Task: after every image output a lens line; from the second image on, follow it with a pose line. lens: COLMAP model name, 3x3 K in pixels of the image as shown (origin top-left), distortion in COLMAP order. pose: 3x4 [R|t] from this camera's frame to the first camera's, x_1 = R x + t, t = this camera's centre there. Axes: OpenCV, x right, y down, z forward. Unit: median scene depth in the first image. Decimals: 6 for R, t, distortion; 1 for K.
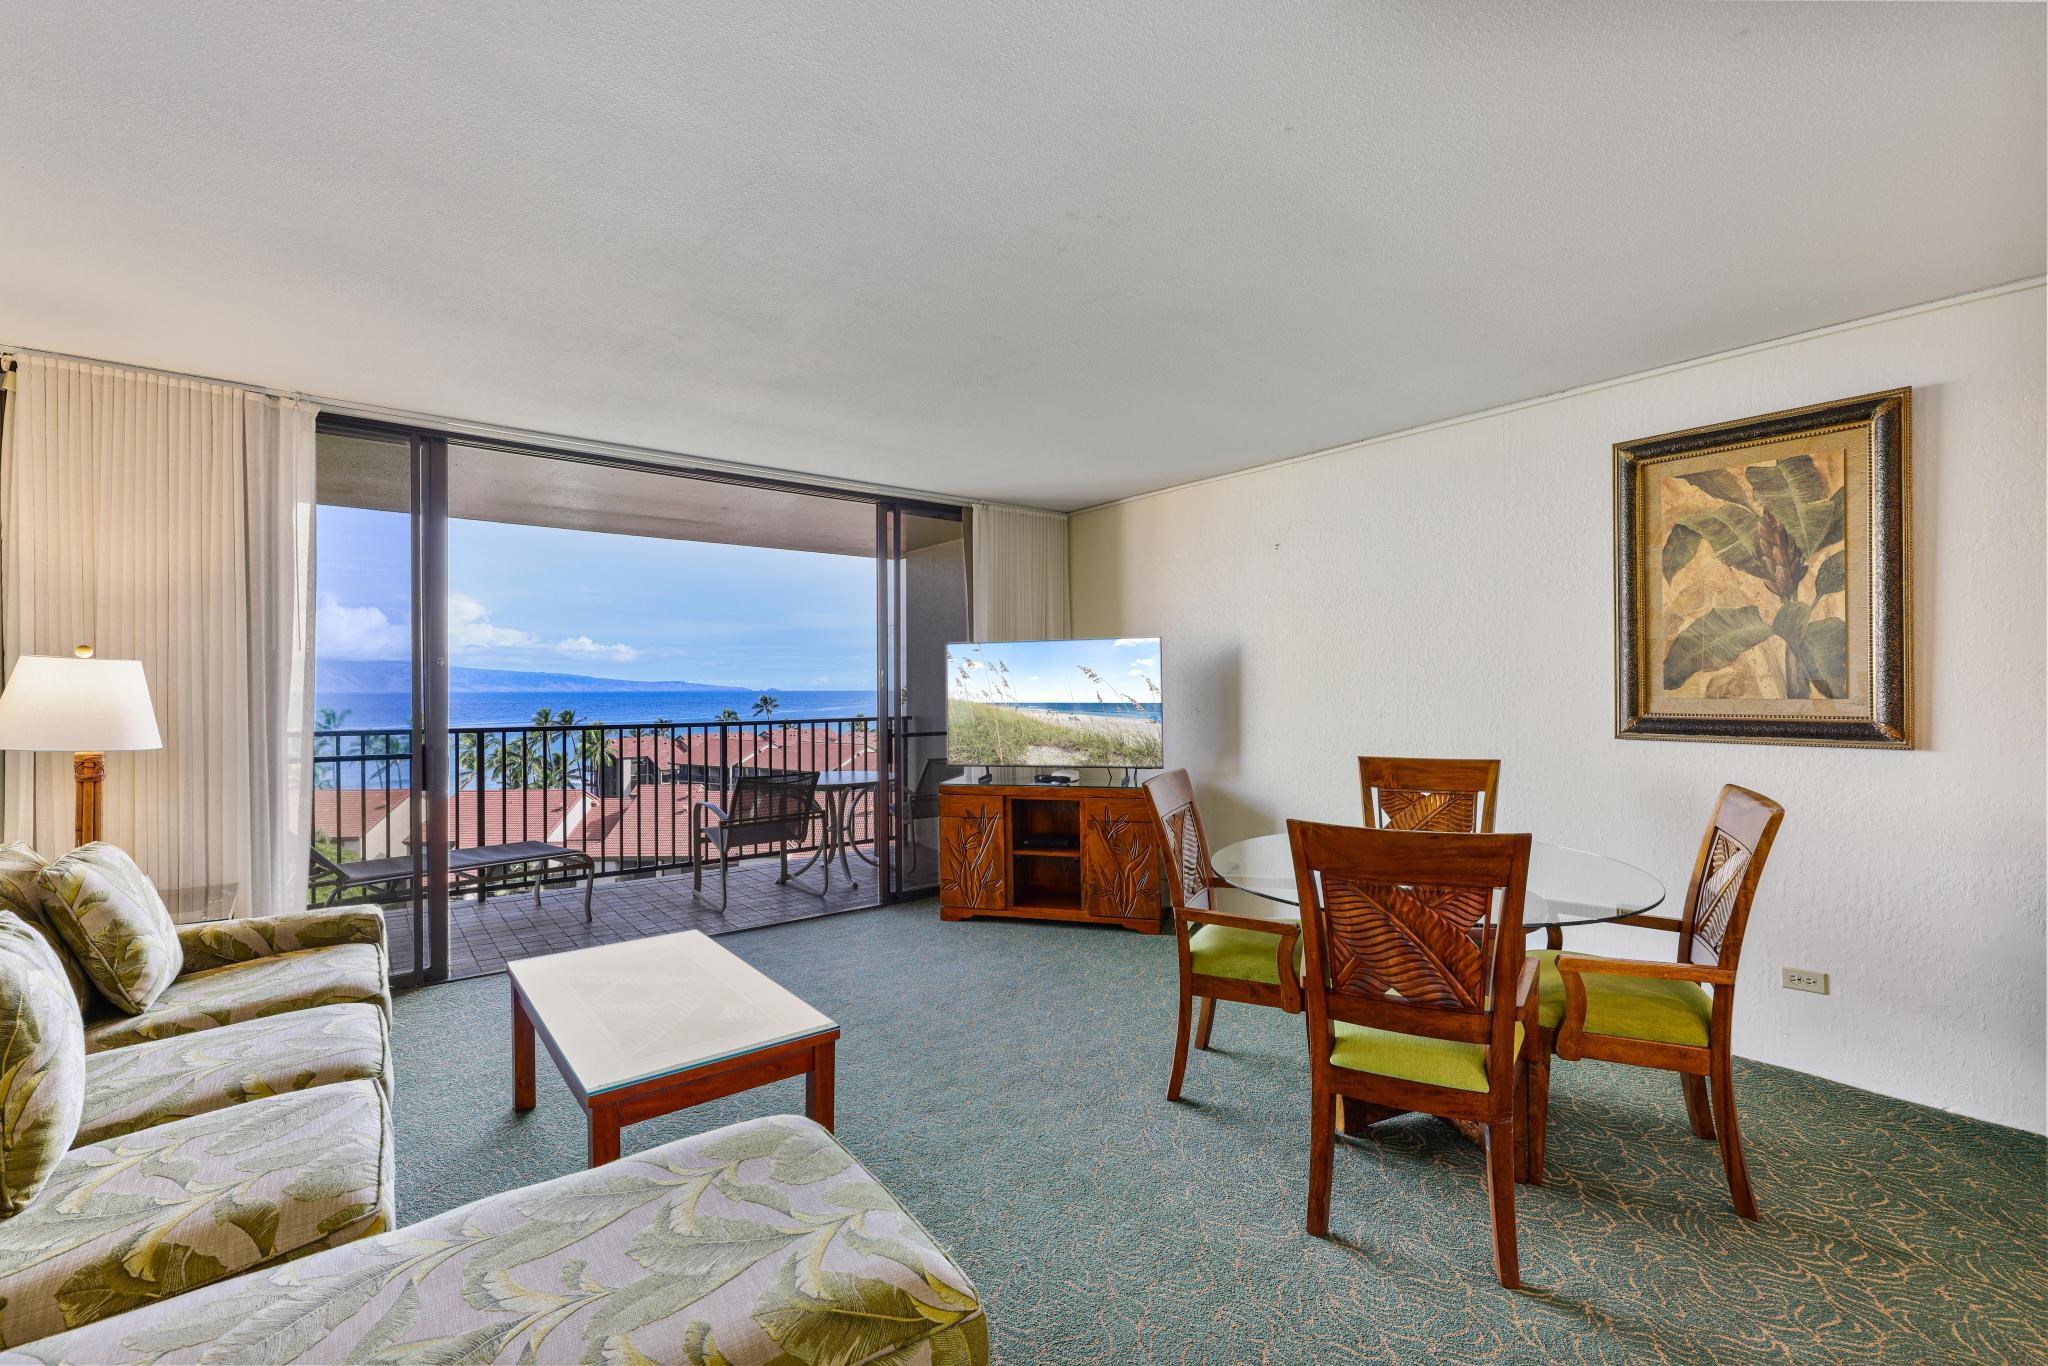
lens RADIAL K [[879.3, 0, 1032.2], [0, 879.3, 686.8], [0, 0, 1]] dist [-0.006510, -0.000484]
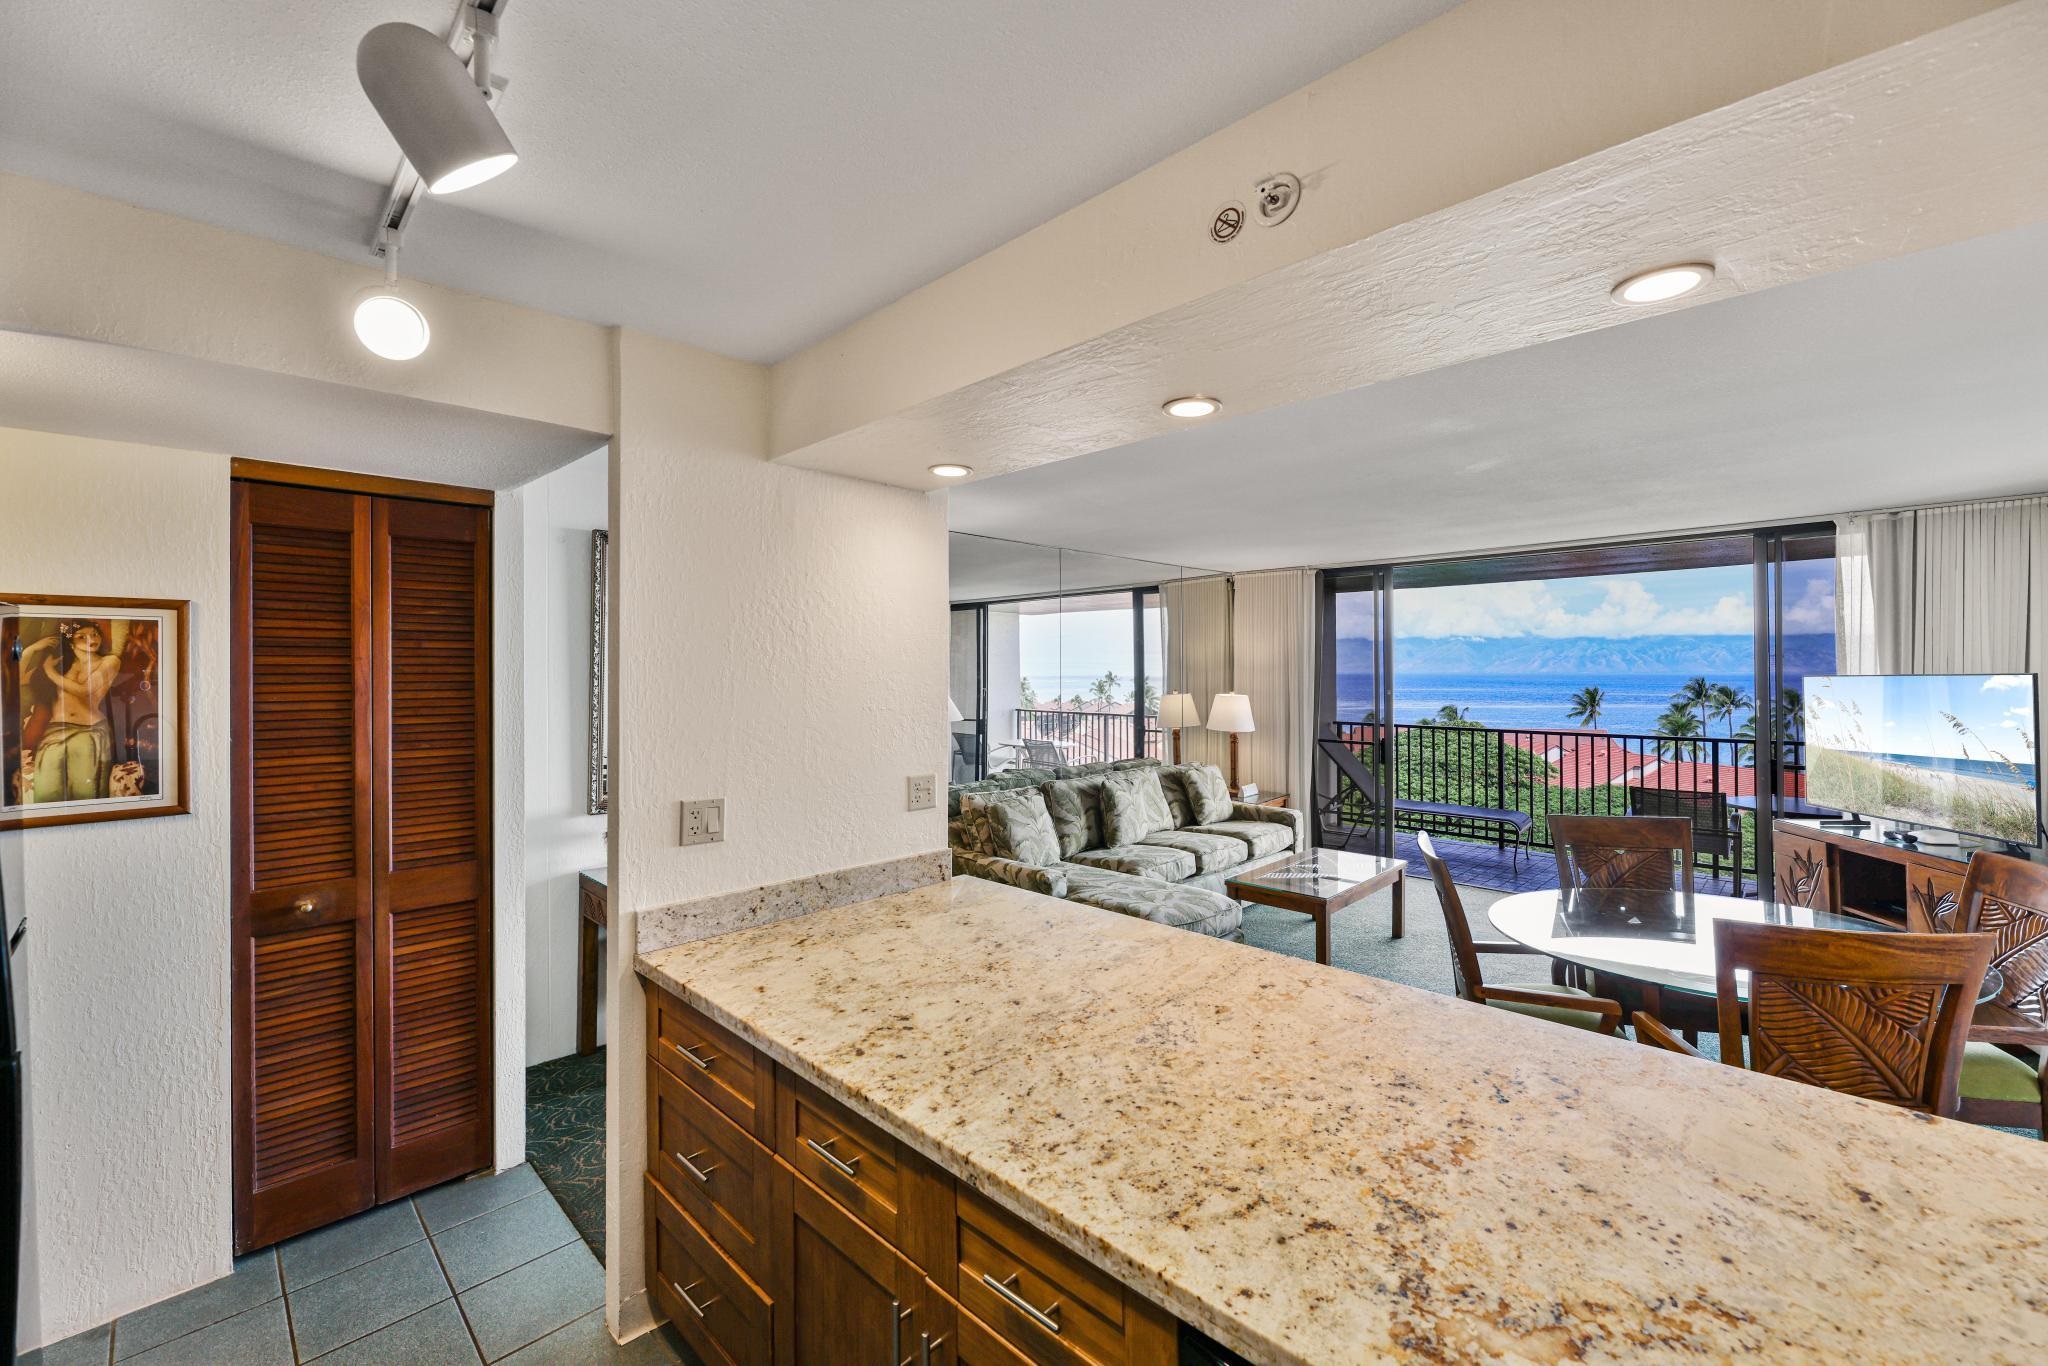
lens RADIAL K [[829.0, 0, 1030.7], [0, 829.0, 687.3], [0, 0, 1]] dist [-0.001391, -0.000476]
pose [[0.131760, 0.022851, -0.991018, 1.153698], [-0.000753, 0.999736, 0.022952, -0.101501], [0.991281, -0.002278, 0.131742, 0.064270]]
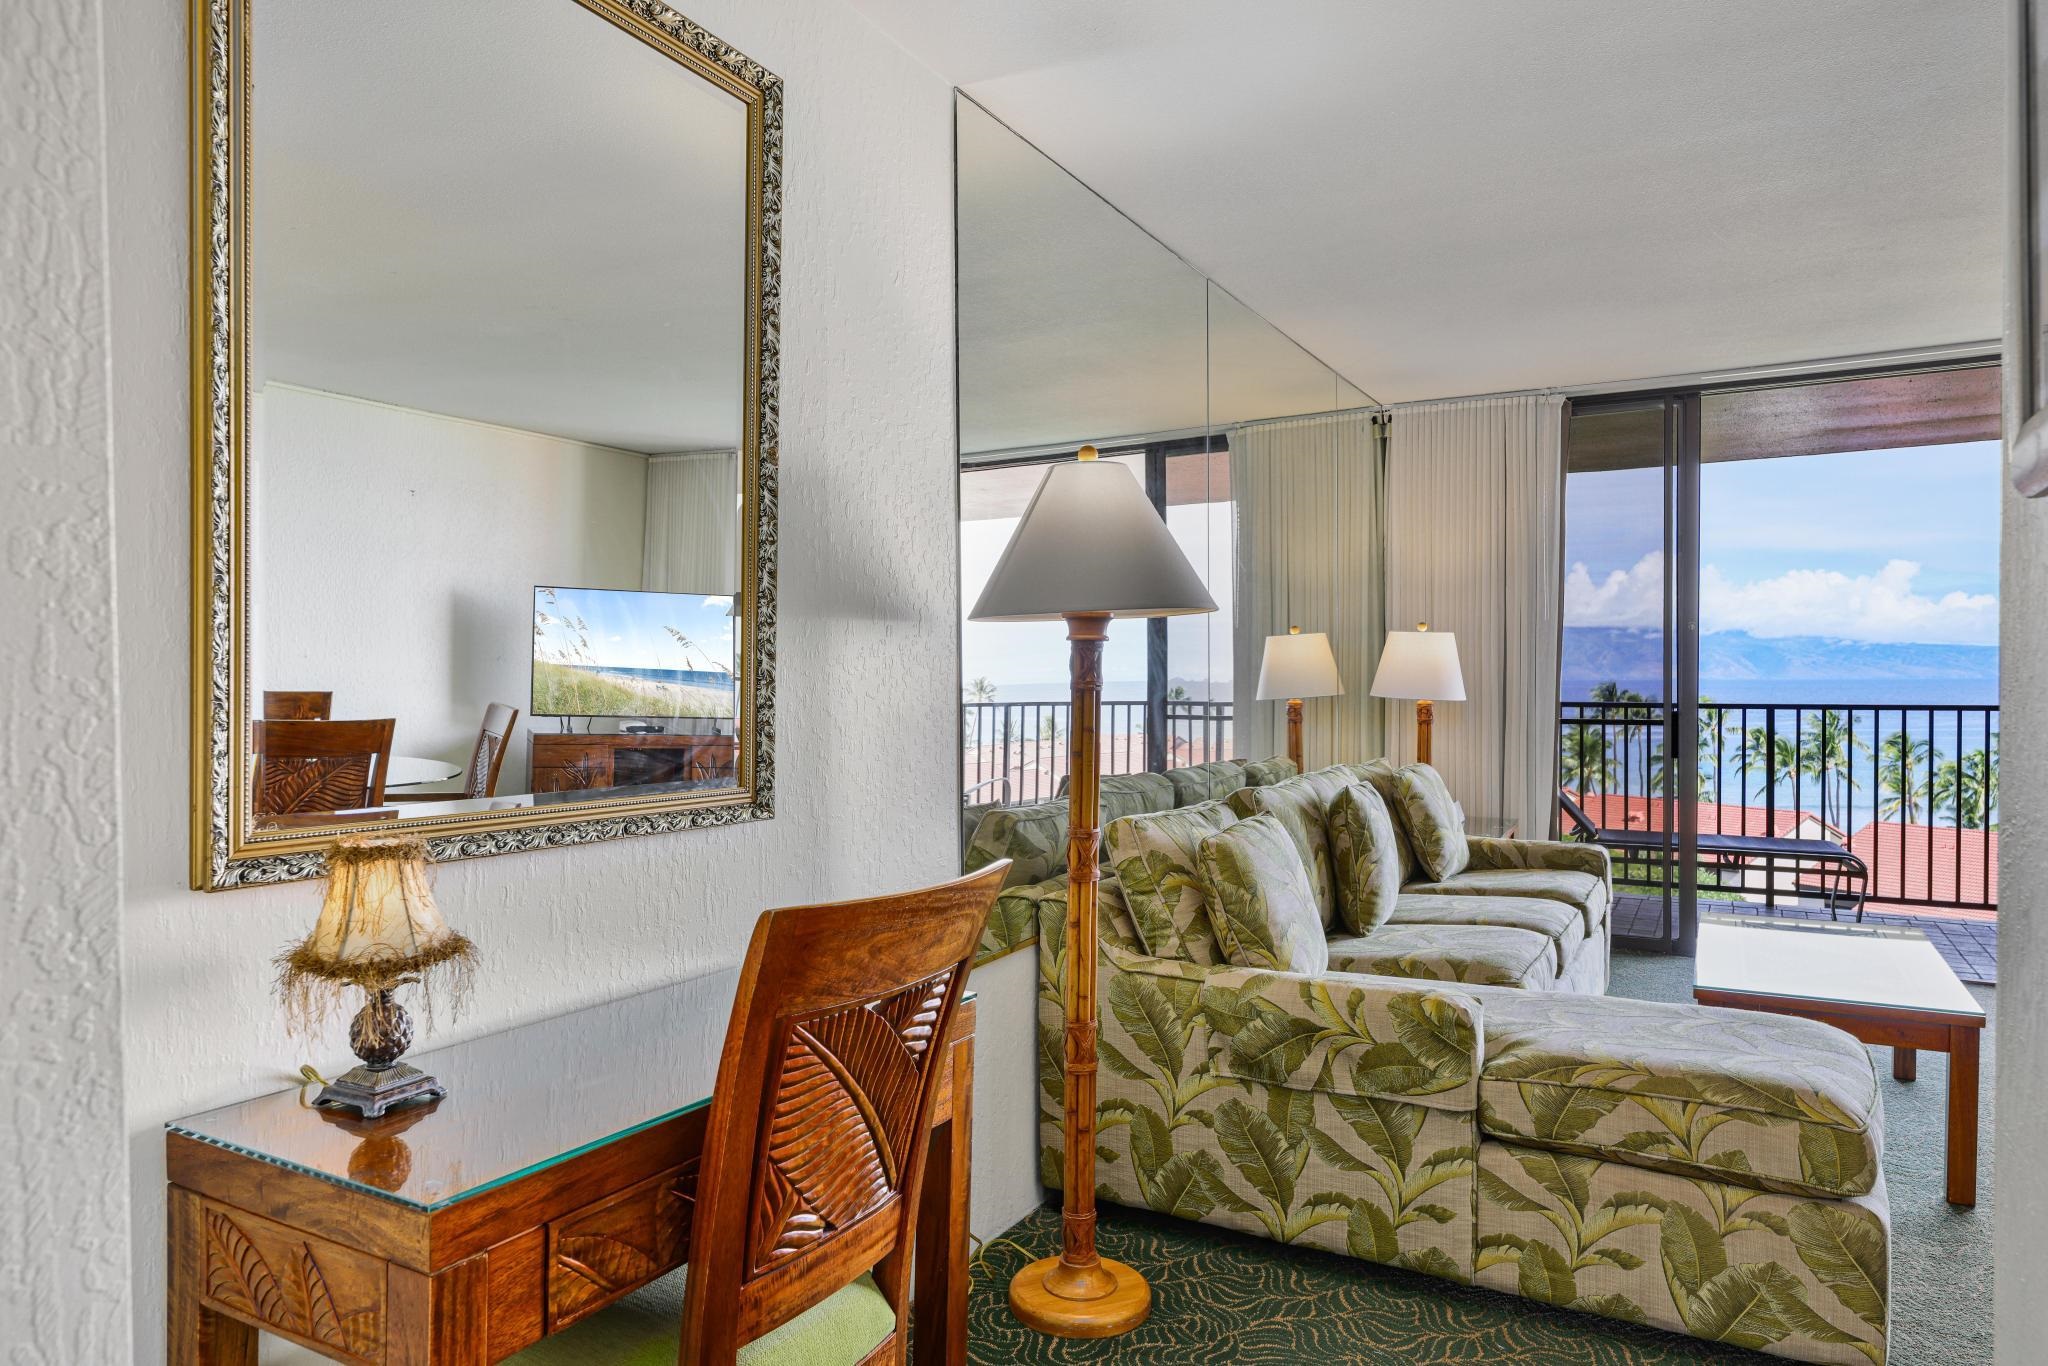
lens RADIAL K [[1293.1, 0, 1024.0], [0, 1293.1, 683.0], [0, 0, 1]] dist [-0.003203, -0.000607]
pose [[0.391880, 0.007045, -0.919989, 0.456833], [0.000818, 0.999968, 0.008005, 0.026686], [0.920016, -0.003889, 0.391861, -0.313091]]
